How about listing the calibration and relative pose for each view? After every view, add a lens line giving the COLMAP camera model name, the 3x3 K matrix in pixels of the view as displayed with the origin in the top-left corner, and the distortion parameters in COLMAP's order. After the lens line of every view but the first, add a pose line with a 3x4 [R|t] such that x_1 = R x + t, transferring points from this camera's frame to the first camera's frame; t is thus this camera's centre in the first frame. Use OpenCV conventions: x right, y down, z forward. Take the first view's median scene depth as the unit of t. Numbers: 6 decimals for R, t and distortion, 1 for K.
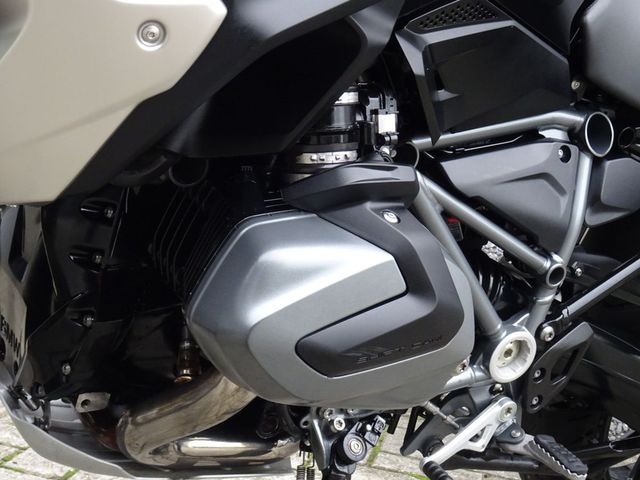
lens RADIAL K [[1189.8, 0, 320.3], [0, 1189.8, 239.7], [0, 0, 1]] dist [-0.121434, 0.000000]
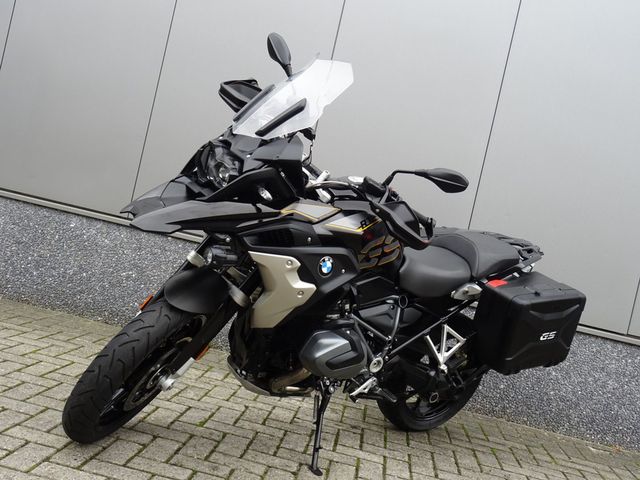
lens RADIAL K [[800.4, 0, 319.6], [0, 800.4, 241.5], [0, 0, 1]] dist [-0.040425, 0.000000]
pose [[0.995395, 0.038495, 0.087787, -0.227459], [-0.034843, 0.998477, -0.042768, -0.160065], [-0.089300, 0.039512, 0.995221, -1.360760]]
